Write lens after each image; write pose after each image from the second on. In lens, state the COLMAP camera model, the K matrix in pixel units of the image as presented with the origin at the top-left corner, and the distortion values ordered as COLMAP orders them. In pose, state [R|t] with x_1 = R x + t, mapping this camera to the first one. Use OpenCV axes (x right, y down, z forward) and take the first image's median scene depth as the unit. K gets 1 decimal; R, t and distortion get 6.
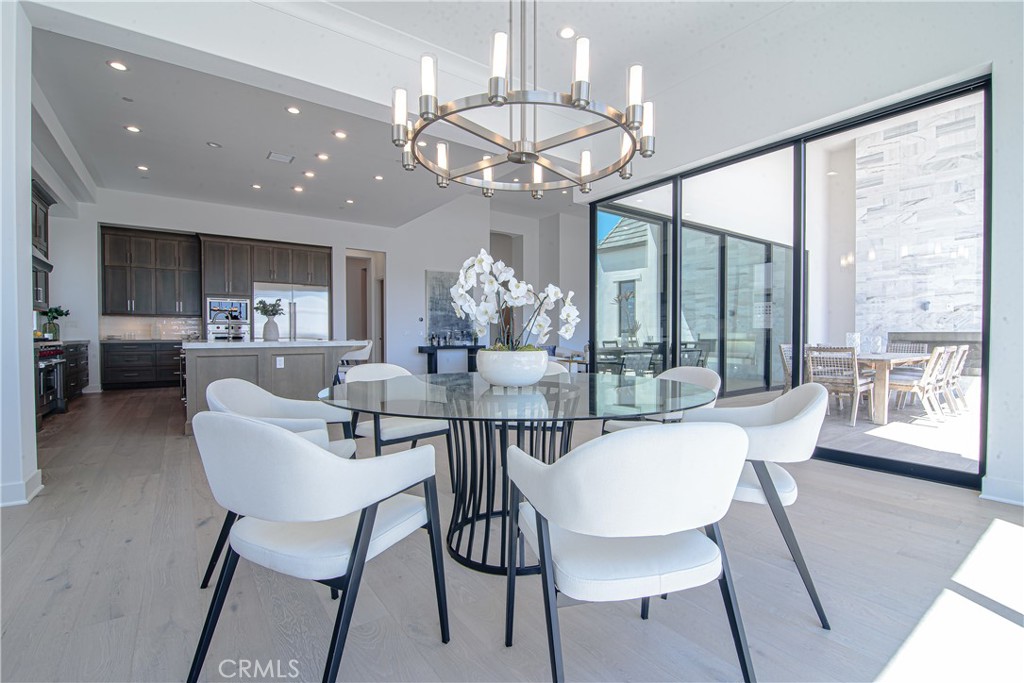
lens RADIAL K [[463.3, 0, 506.8], [0, 463.3, 343.7], [0, 0, 1]] dist [-0.015077, -0.000420]
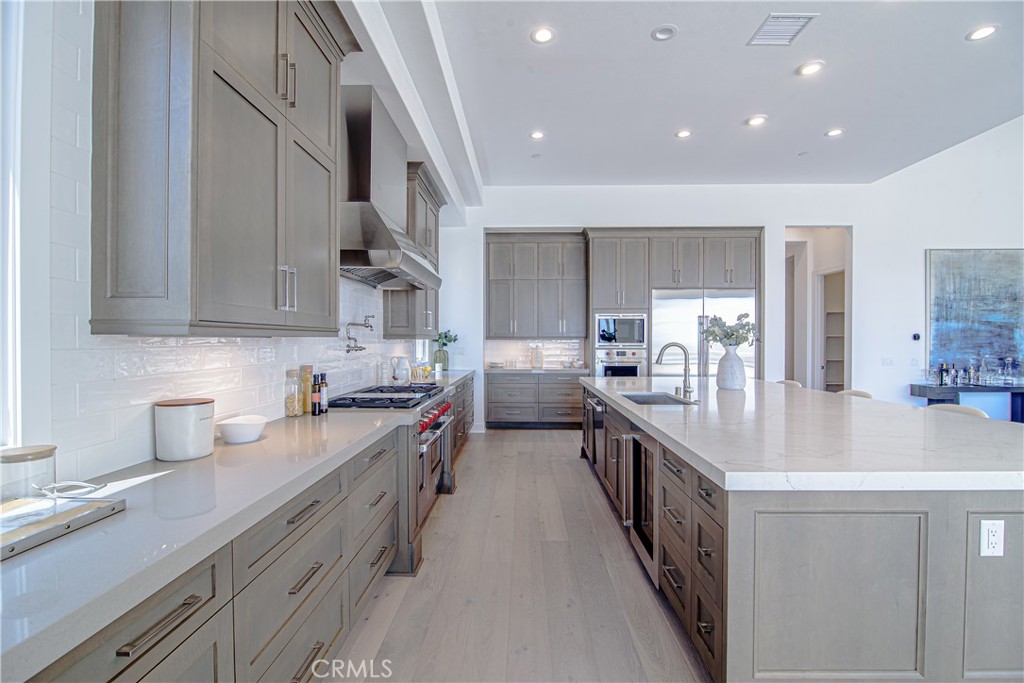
lens RADIAL K [[463.3, 0, 506.8], [0, 463.3, 343.7], [0, 0, 1]] dist [-0.015077, -0.000420]
pose [[0.795262, 0.003355, -0.606256, -0.314451], [-0.010864, 0.999903, -0.008717, -0.043927], [0.606168, 0.013519, 0.795221, 0.321853]]
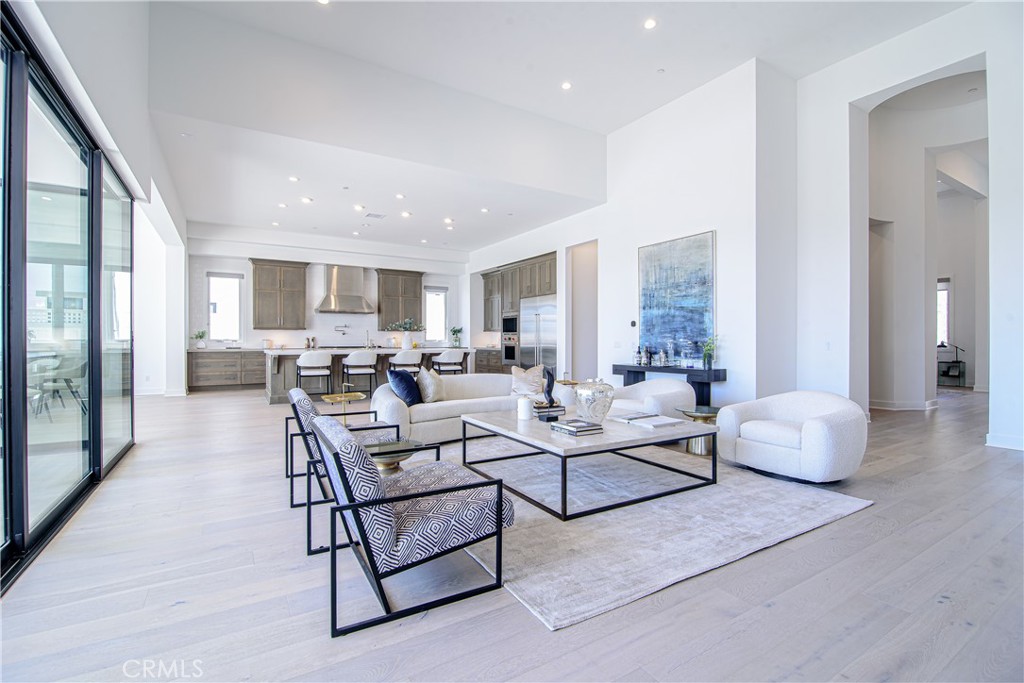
lens RADIAL K [[463.3, 0, 506.8], [0, 463.3, 343.7], [0, 0, 1]] dist [-0.015077, -0.000420]
pose [[-0.086199, 0.007463, -0.996250, 0.634438], [-0.019808, 0.999761, 0.009203, -0.034071], [0.996081, 0.020527, -0.086031, 1.127249]]
